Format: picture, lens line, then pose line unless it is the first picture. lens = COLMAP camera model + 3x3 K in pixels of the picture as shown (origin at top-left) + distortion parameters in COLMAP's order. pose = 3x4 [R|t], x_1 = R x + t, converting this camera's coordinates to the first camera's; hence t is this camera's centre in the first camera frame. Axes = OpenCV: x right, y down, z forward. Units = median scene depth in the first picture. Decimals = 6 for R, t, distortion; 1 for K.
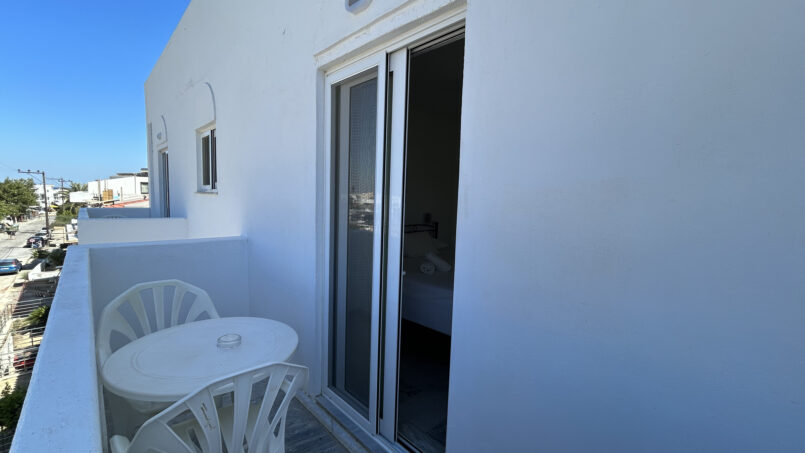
lens RADIAL K [[328.0, 0, 398.1], [0, 328.0, 229.4], [0, 0, 1]] dist [-0.002659, -0.000023]
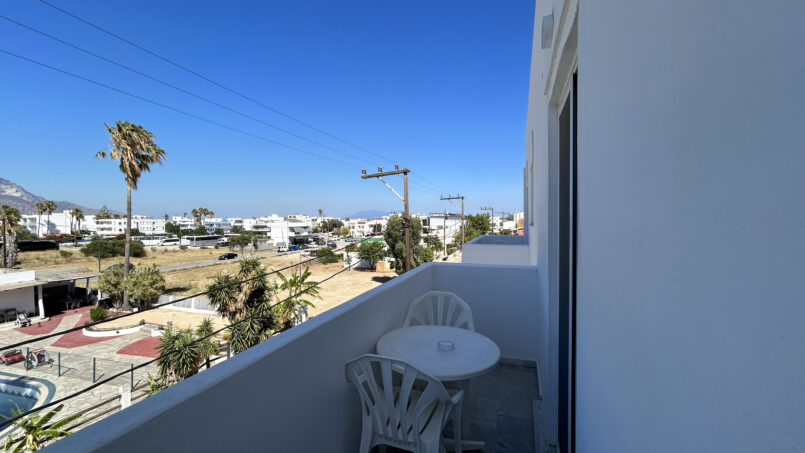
lens RADIAL K [[328.0, 0, 402.8], [0, 328.0, 220.8], [0, 0, 1]] dist [-0.002659, -0.000023]
pose [[0.456261, -0.030284, -0.889331, 0.453693], [-0.061645, 0.995944, -0.065540, -0.044707], [0.887708, 0.084726, 0.452544, 0.167018]]
